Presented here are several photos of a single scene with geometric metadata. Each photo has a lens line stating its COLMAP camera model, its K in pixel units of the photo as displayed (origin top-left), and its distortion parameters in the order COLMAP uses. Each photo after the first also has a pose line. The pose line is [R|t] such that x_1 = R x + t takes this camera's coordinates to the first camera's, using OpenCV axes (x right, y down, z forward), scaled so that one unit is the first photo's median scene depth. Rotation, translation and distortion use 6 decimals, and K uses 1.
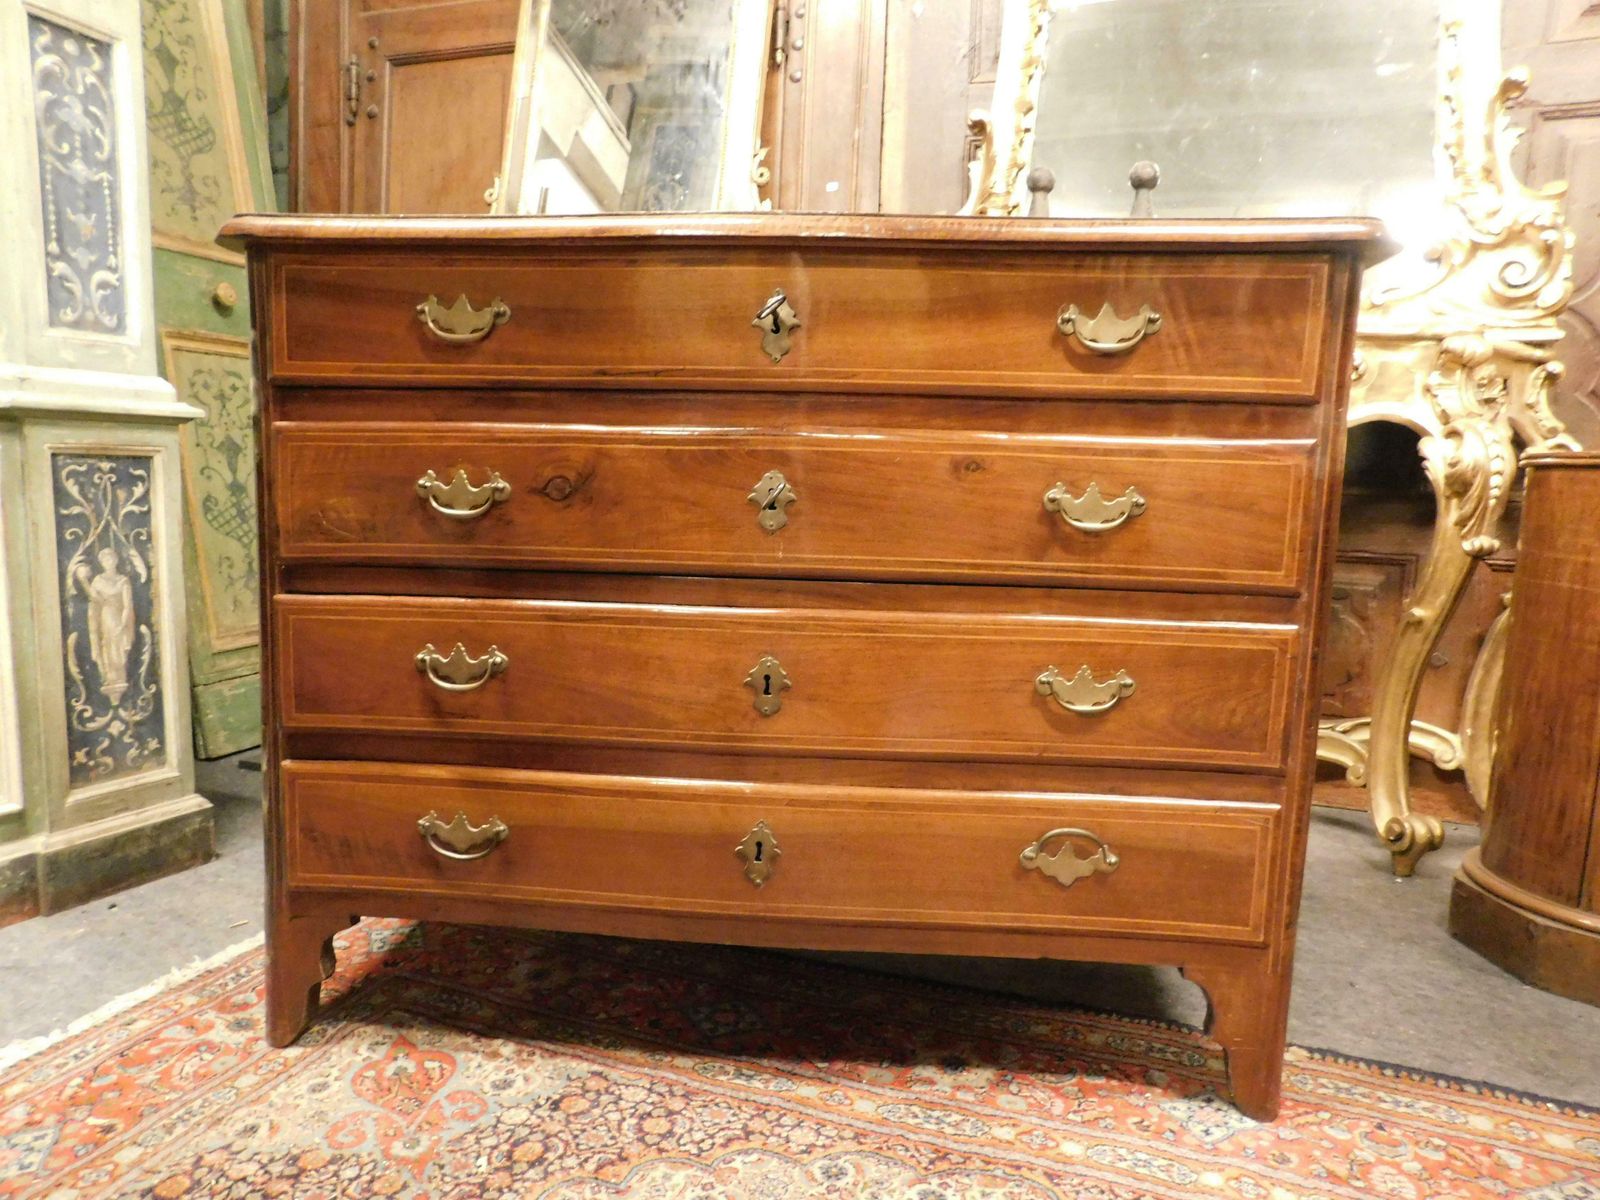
lens RADIAL K [[1060.7, 0, 802.3], [0, 1060.7, 605.2], [0, 0, 1]] dist [-0.064880, 0.058714]
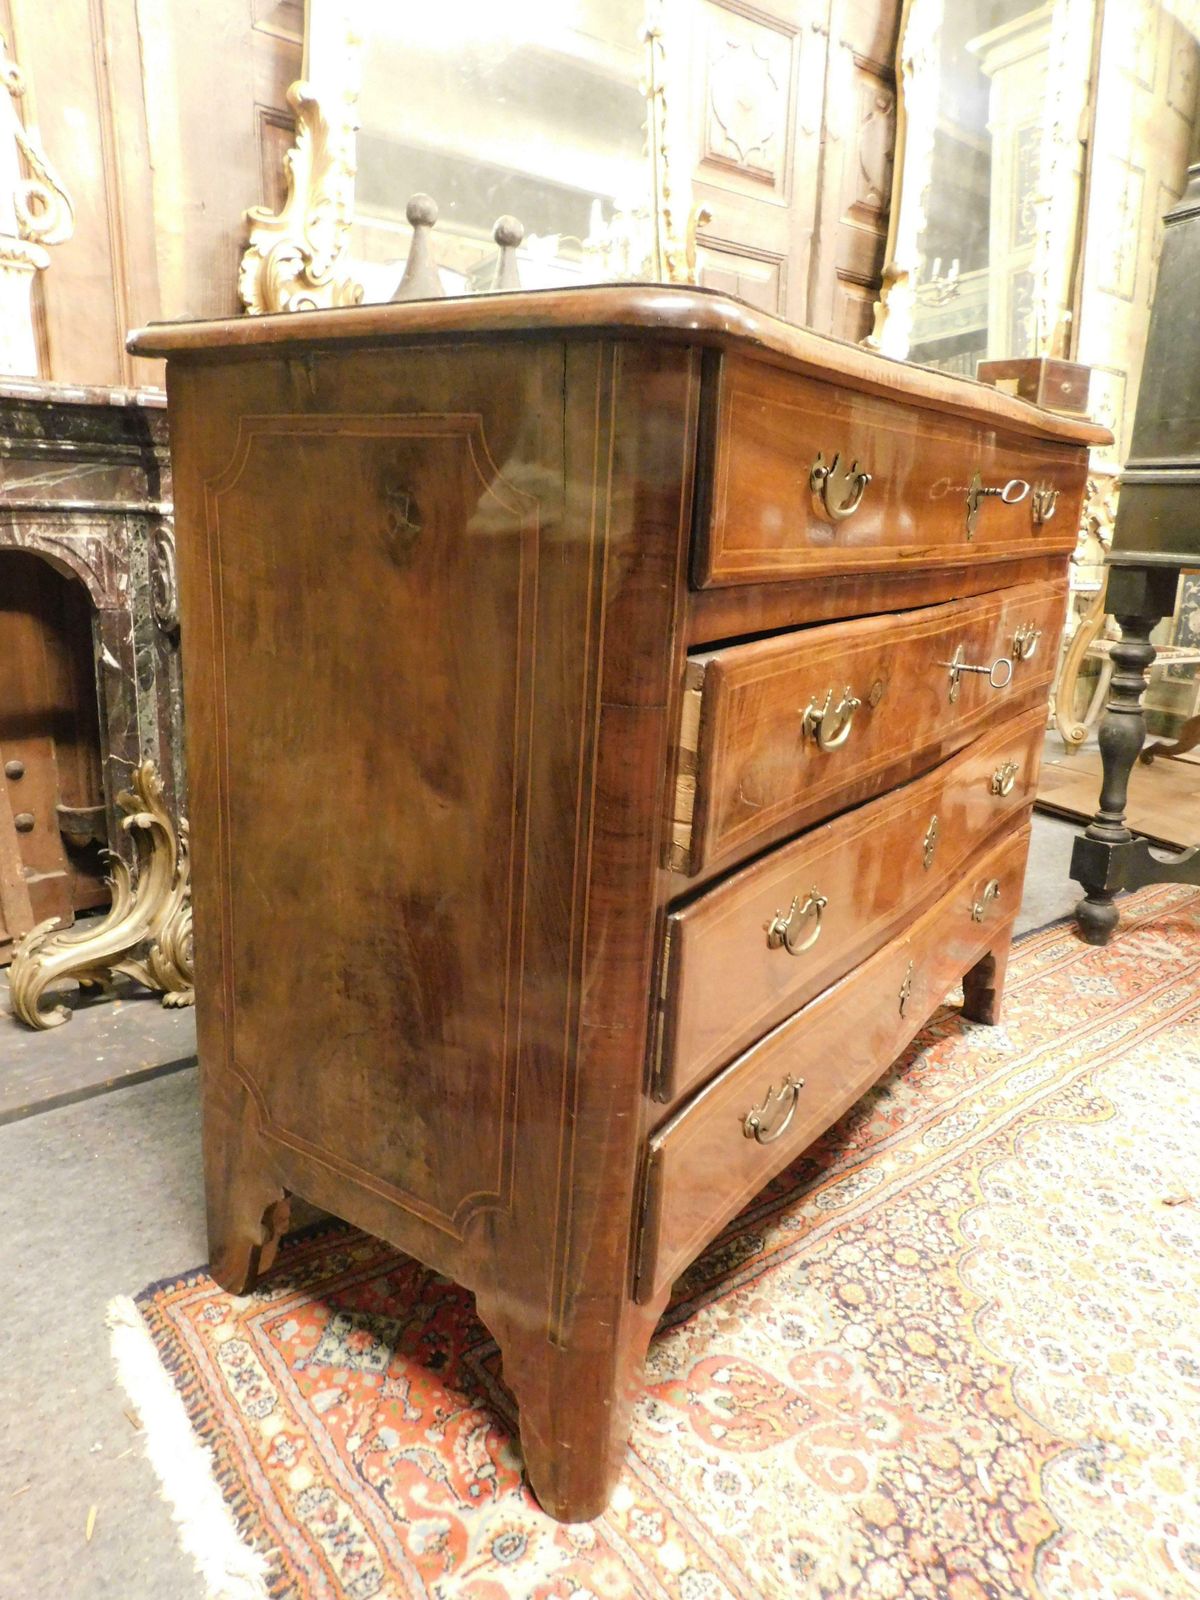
lens RADIAL K [[1060.7, 0, 597.9], [0, 1060.7, 812.2], [0, 0, 1]] dist [-0.064880, 0.058714]
pose [[0.518390, -0.246932, 0.818717, -0.778042], [0.070977, 0.966522, 0.246571, -0.170780], [-0.852194, -0.069710, 0.518562, 0.535686]]
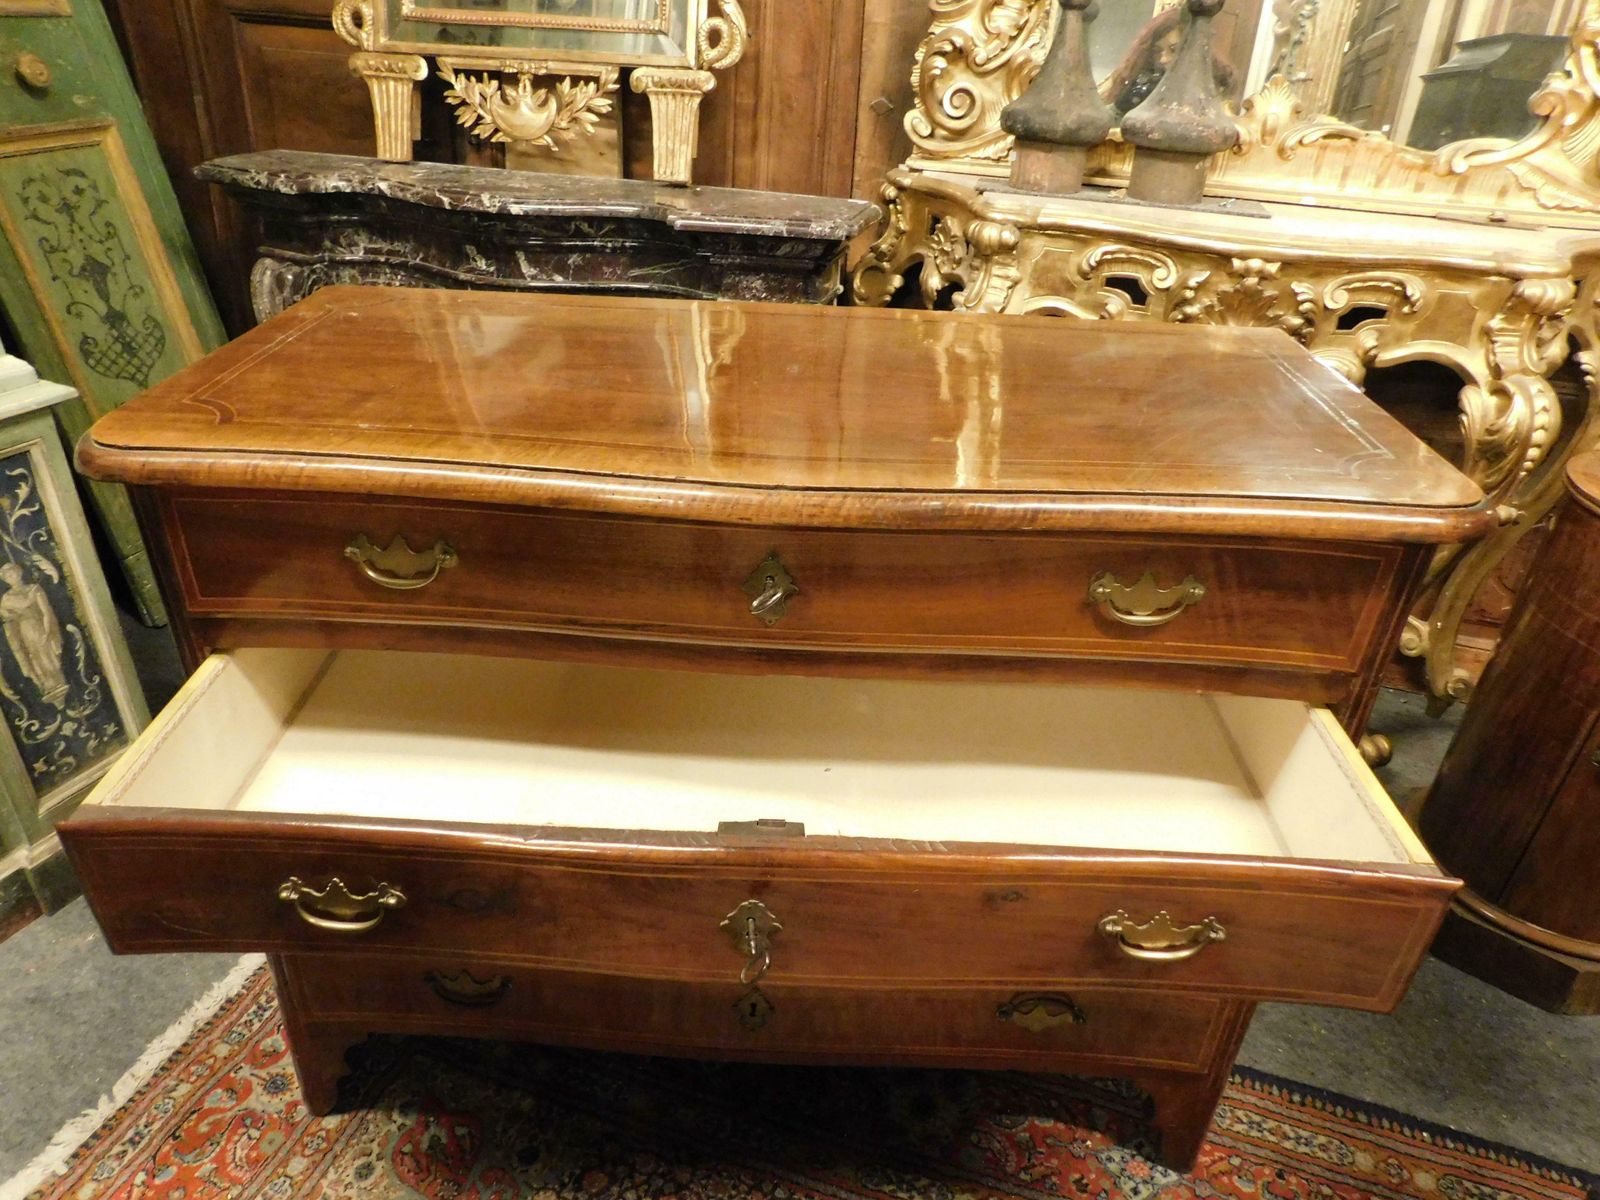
lens RADIAL K [[1083.2, 0, 798.8], [0, 1083.2, 605.6], [0, 0, 1]] dist [-0.052341, 0.063968]
pose [[0.999090, -0.010044, 0.041463, -0.026960], [-0.007261, 0.917682, 0.397250, -0.424812], [-0.042040, -0.397189, 0.916773, 0.120642]]
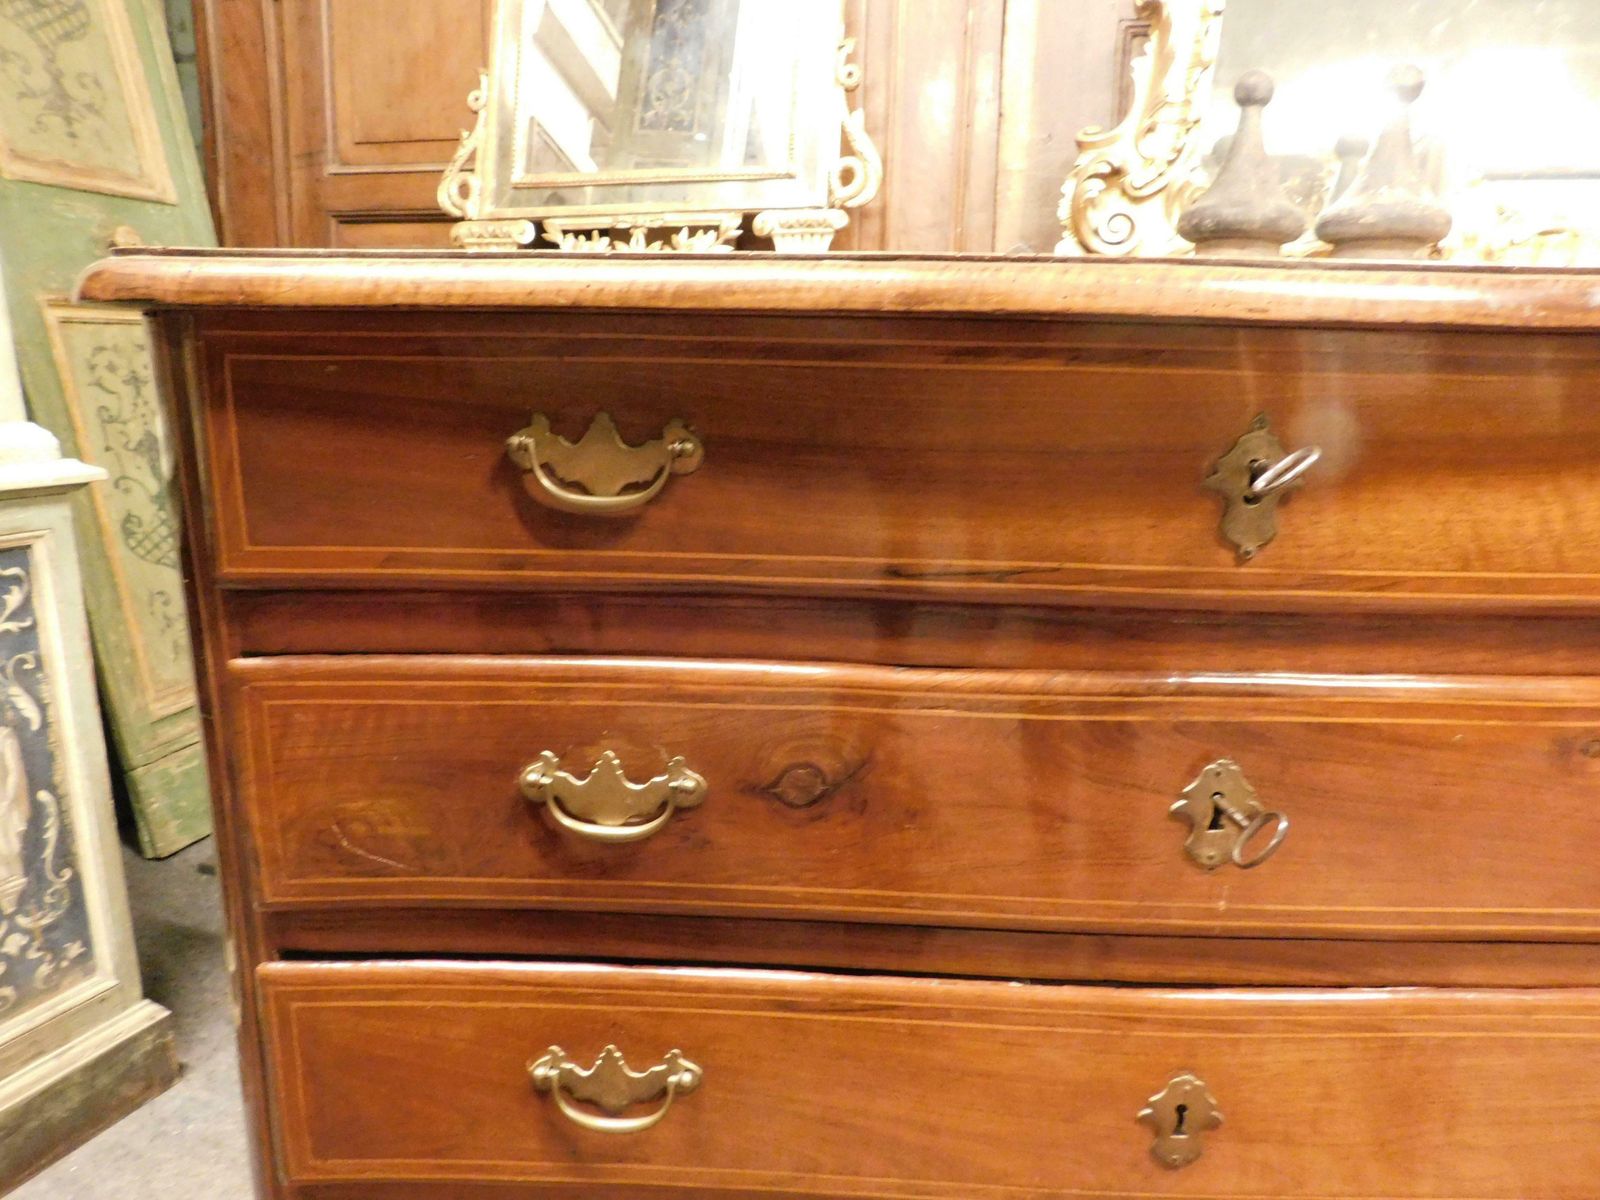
lens RADIAL K [[1060.7, 0, 797.4], [0, 1060.7, 605.9], [0, 0, 1]] dist [-0.064880, 0.058714]
pose [[0.999004, -0.022802, 0.038362, -0.181767], [0.018472, 0.993797, 0.109665, -0.186642], [-0.040624, -0.108847, 0.993228, 0.355443]]
